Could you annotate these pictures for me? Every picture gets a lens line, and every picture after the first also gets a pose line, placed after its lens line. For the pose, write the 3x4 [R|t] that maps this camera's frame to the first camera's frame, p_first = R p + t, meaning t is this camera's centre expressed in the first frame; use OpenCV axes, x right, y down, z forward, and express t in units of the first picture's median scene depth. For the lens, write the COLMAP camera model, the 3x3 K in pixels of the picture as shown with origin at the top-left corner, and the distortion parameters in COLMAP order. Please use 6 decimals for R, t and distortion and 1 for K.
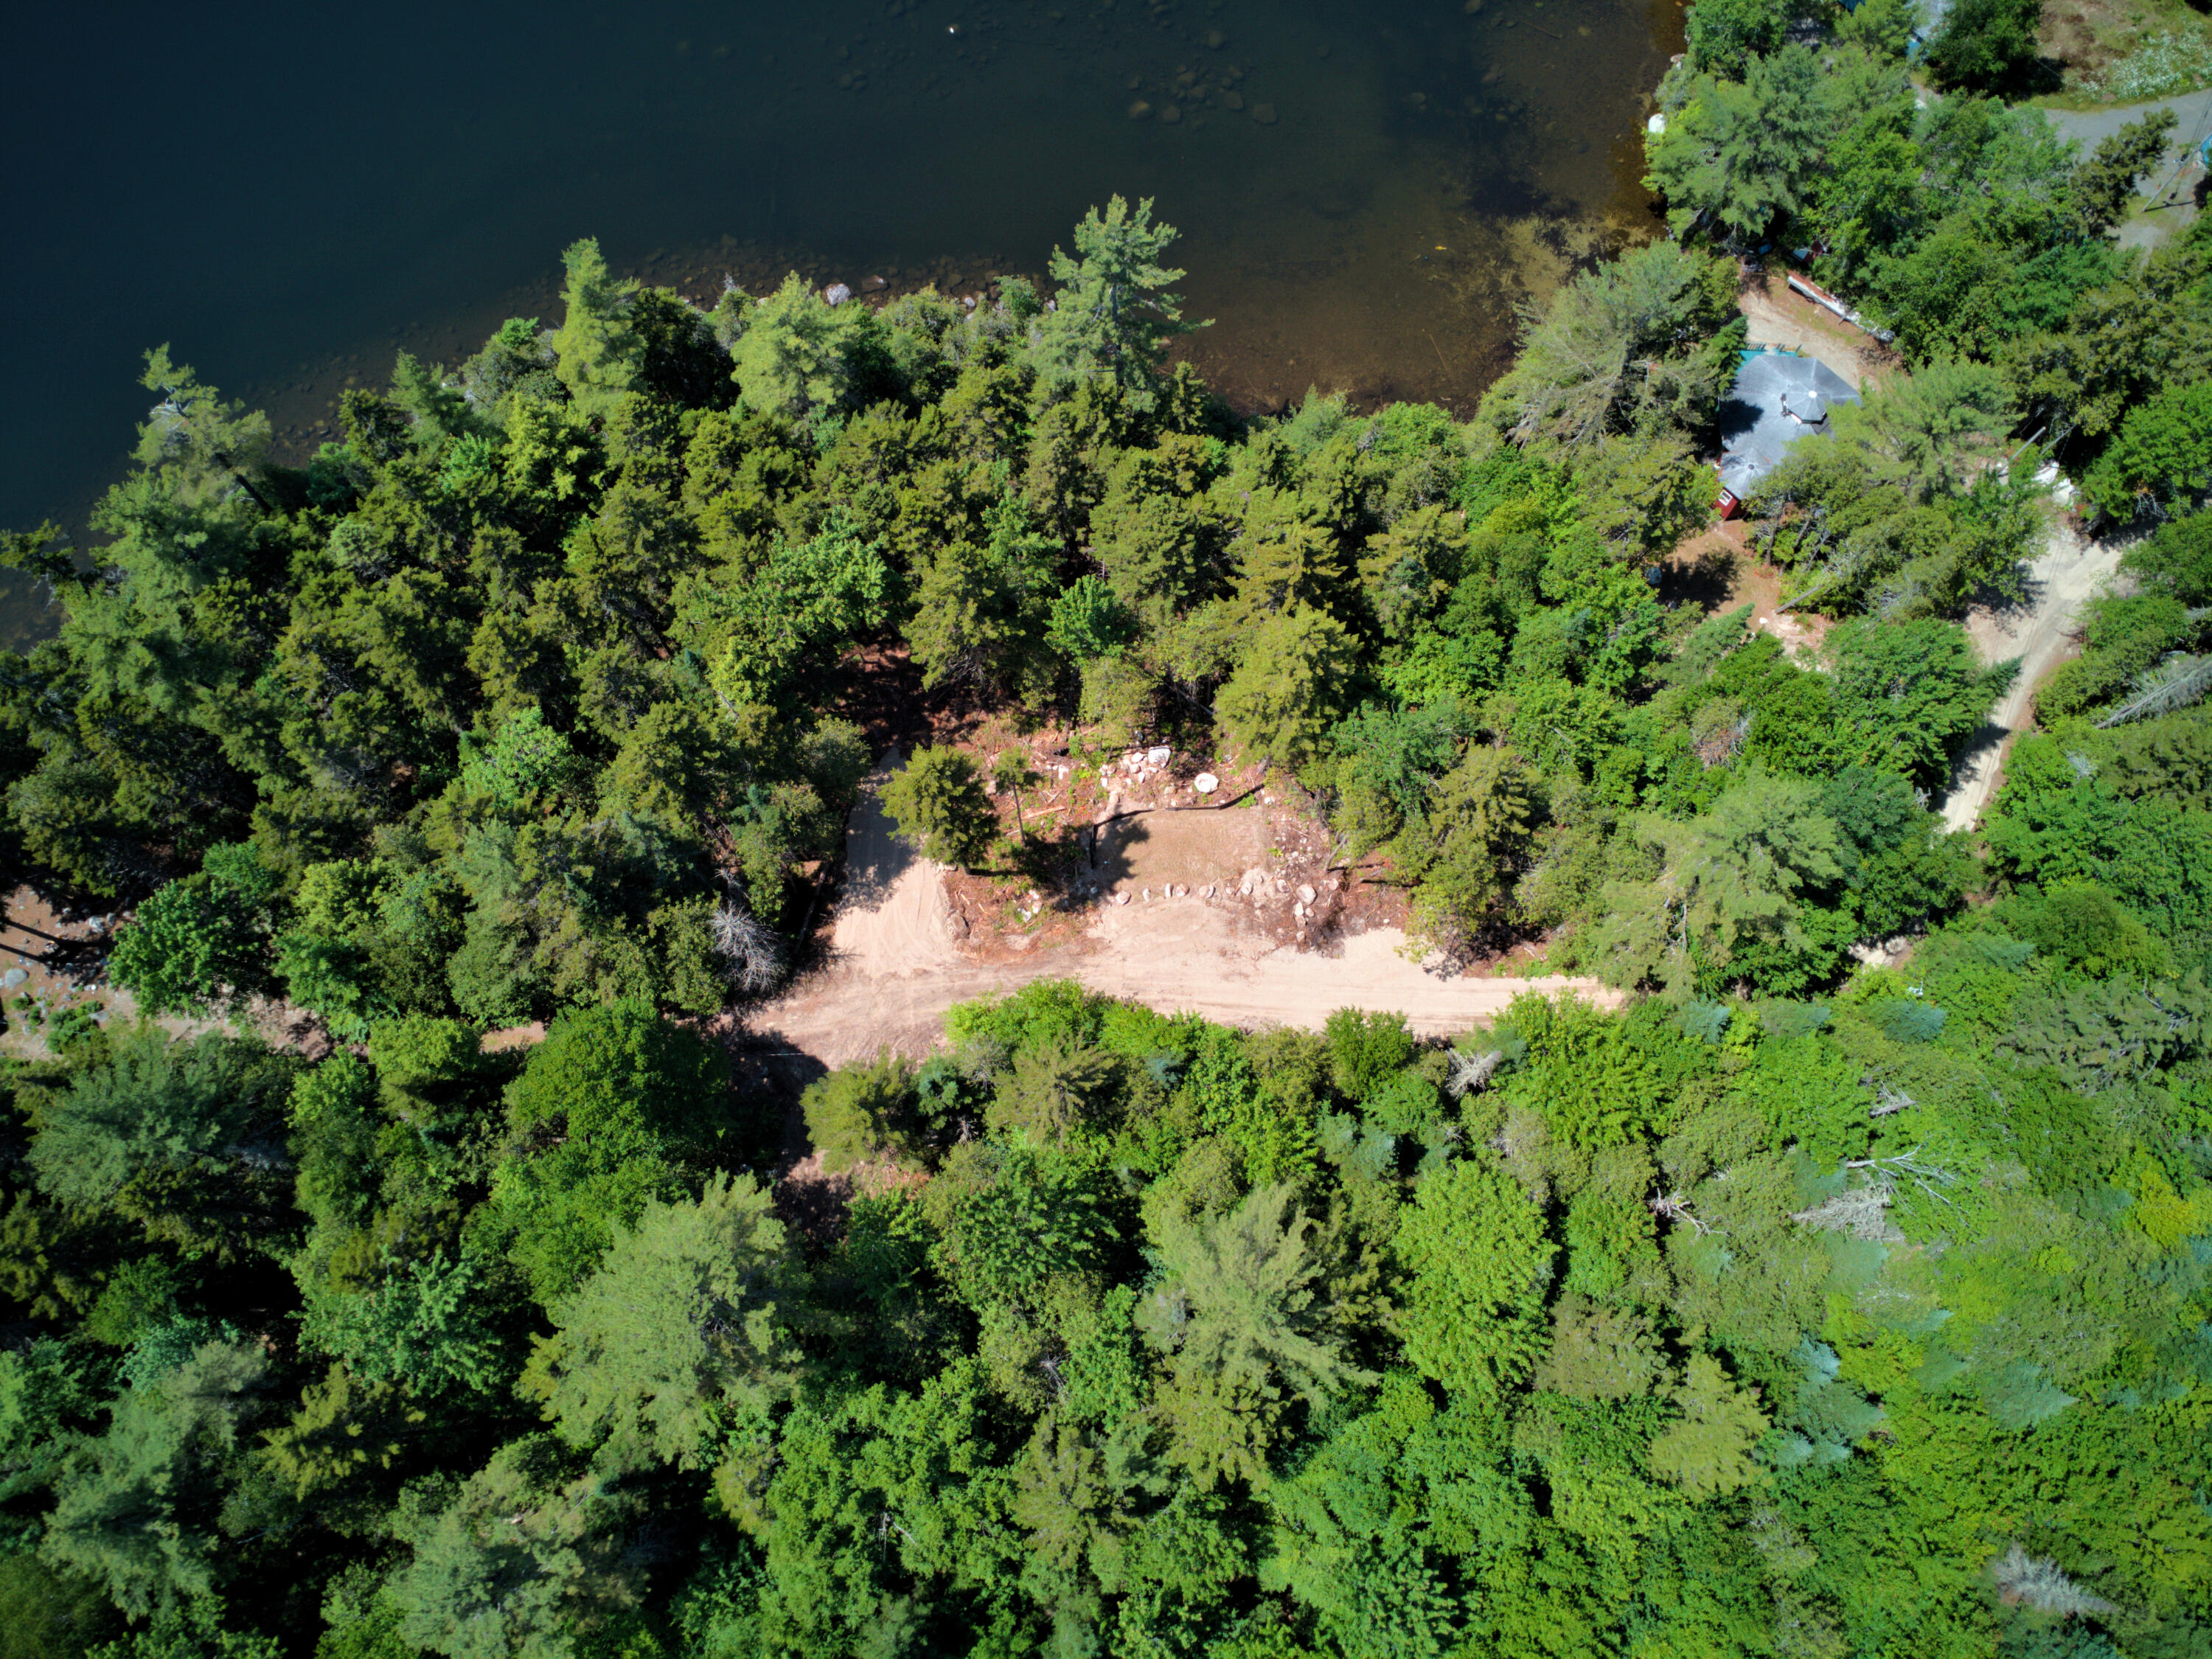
lens RADIAL K [[1605.6, 0, 1114.9], [0, 1605.6, 830.7], [0, 0, 1]] dist [-0.030638, -0.003311]
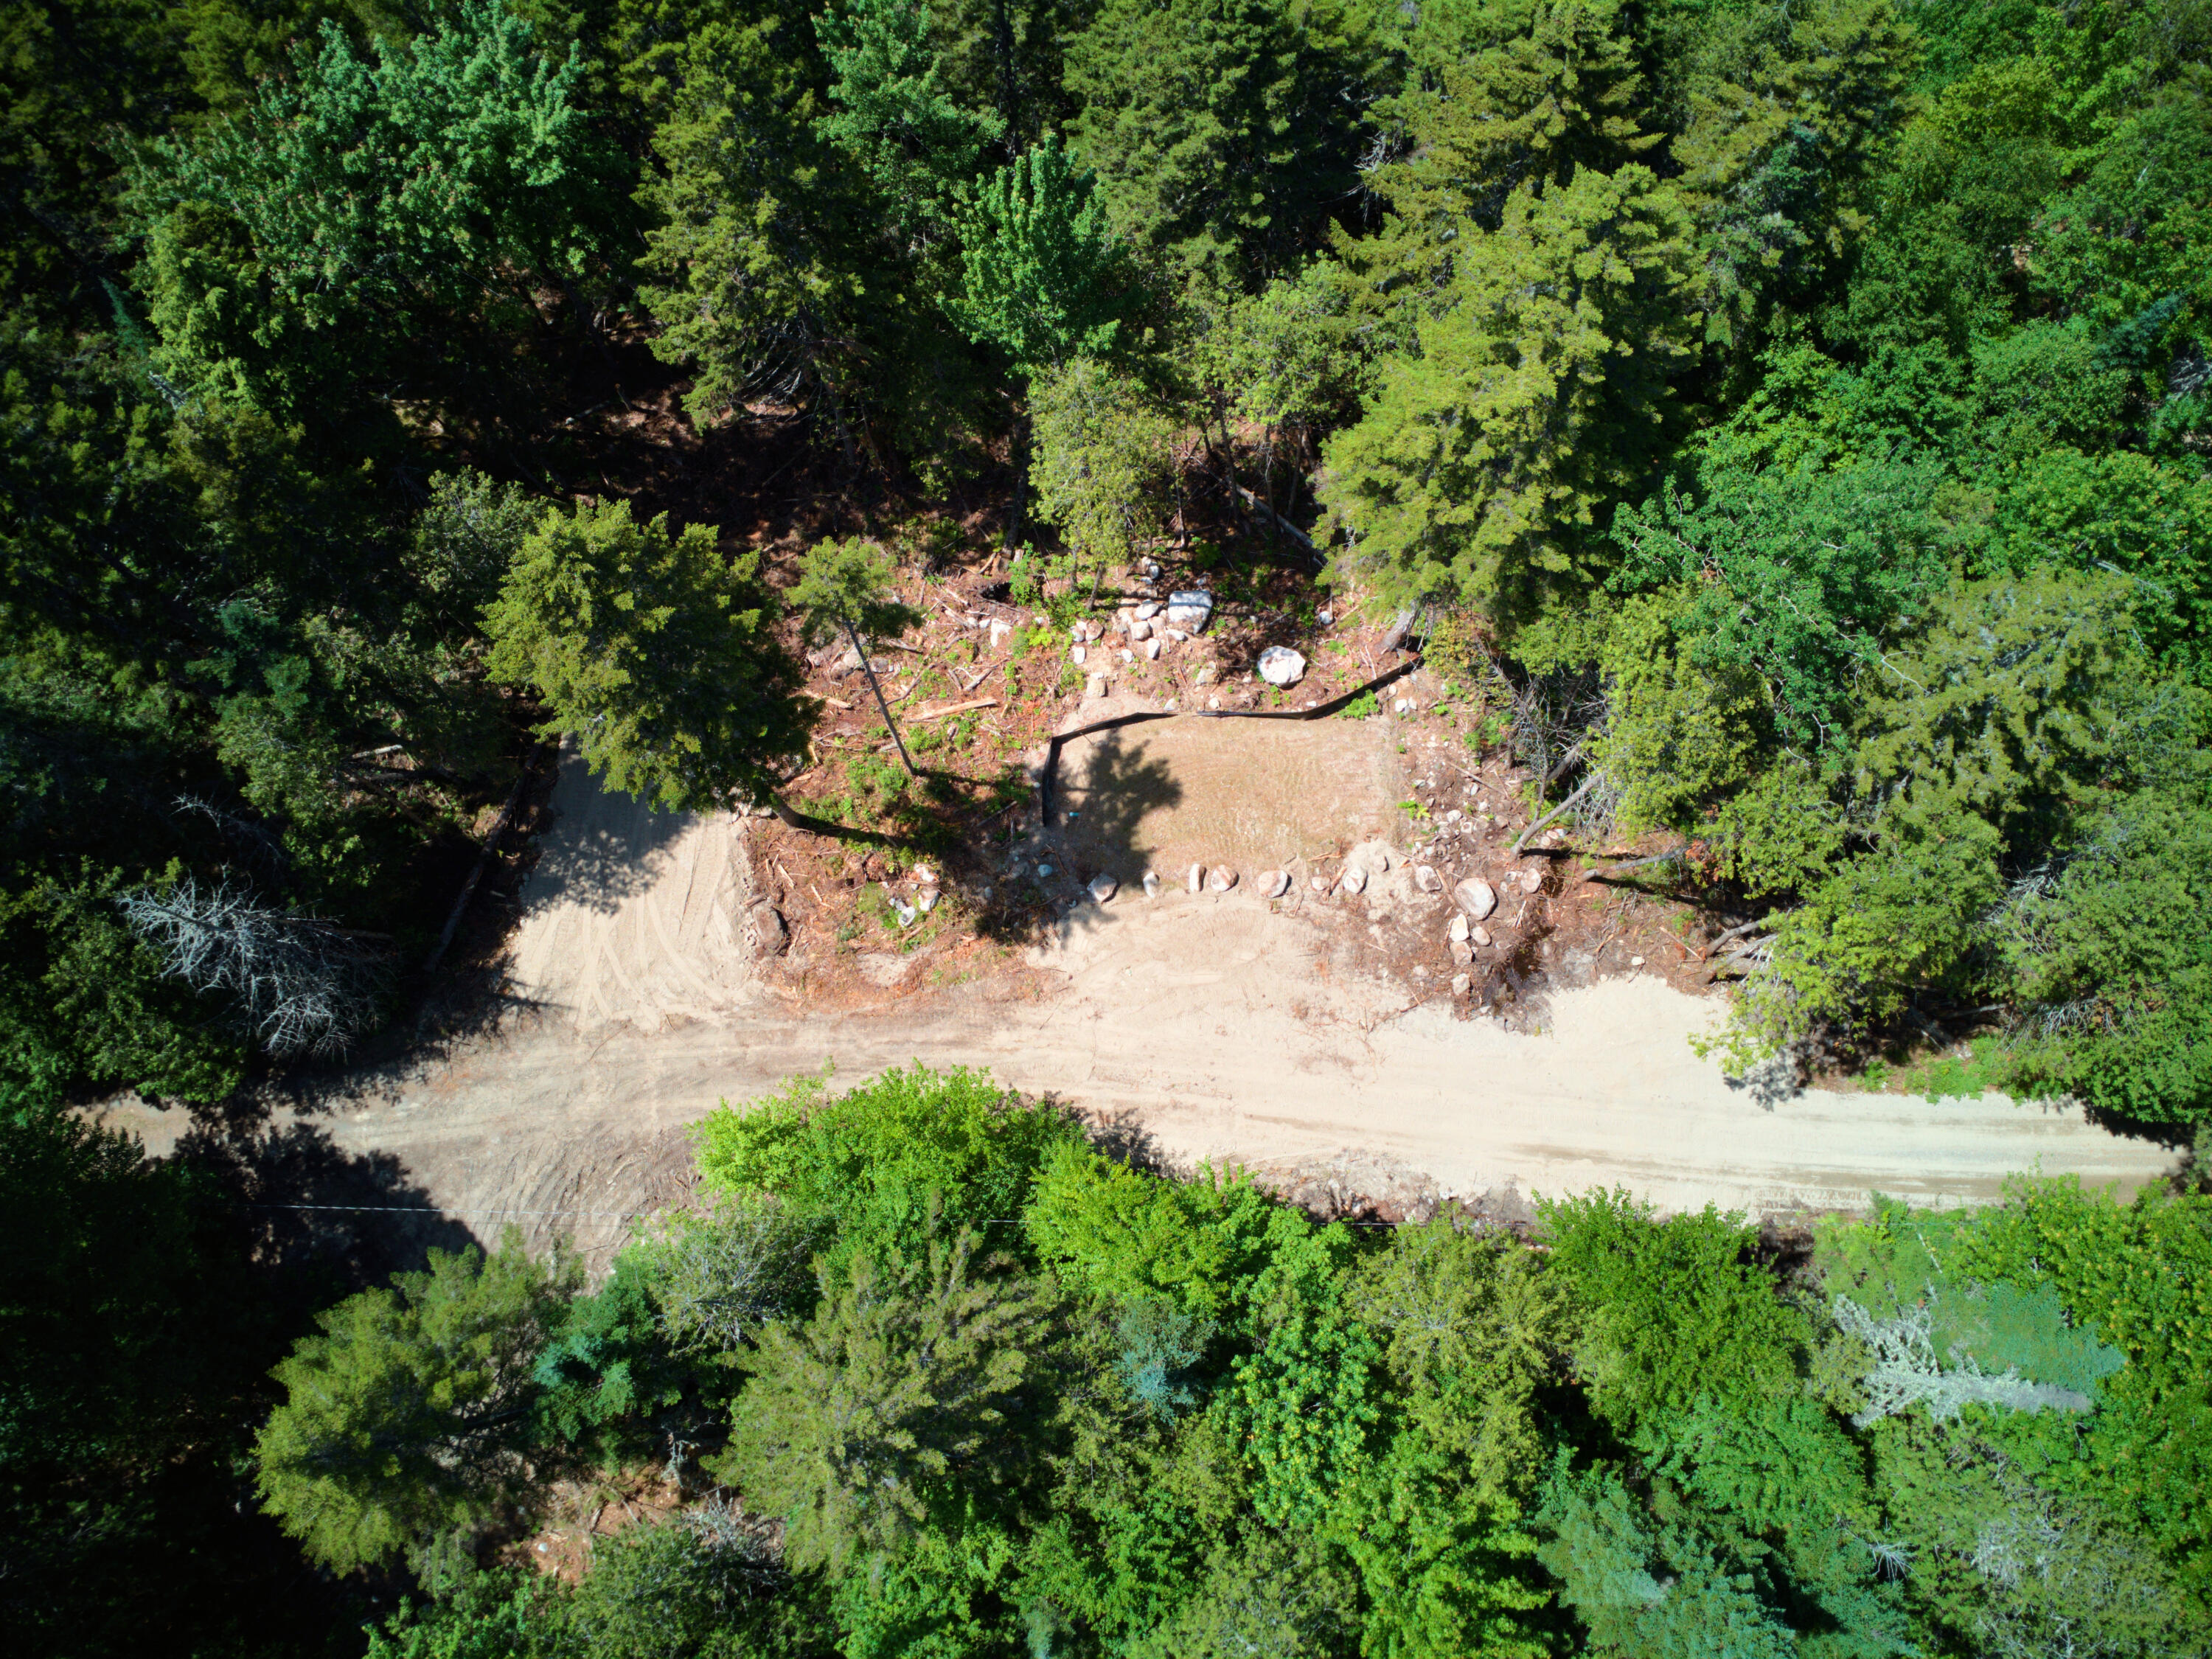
lens RADIAL K [[1605.6, 0, 1114.9], [0, 1605.6, 829.4], [0, 0, 1]] dist [-0.030638, -0.003311]
pose [[0.998830, 0.045770, -0.015605, 0.016352], [-0.045119, 0.998190, 0.039773, 0.004166], [0.017397, -0.039022, 0.999087, 0.533200]]
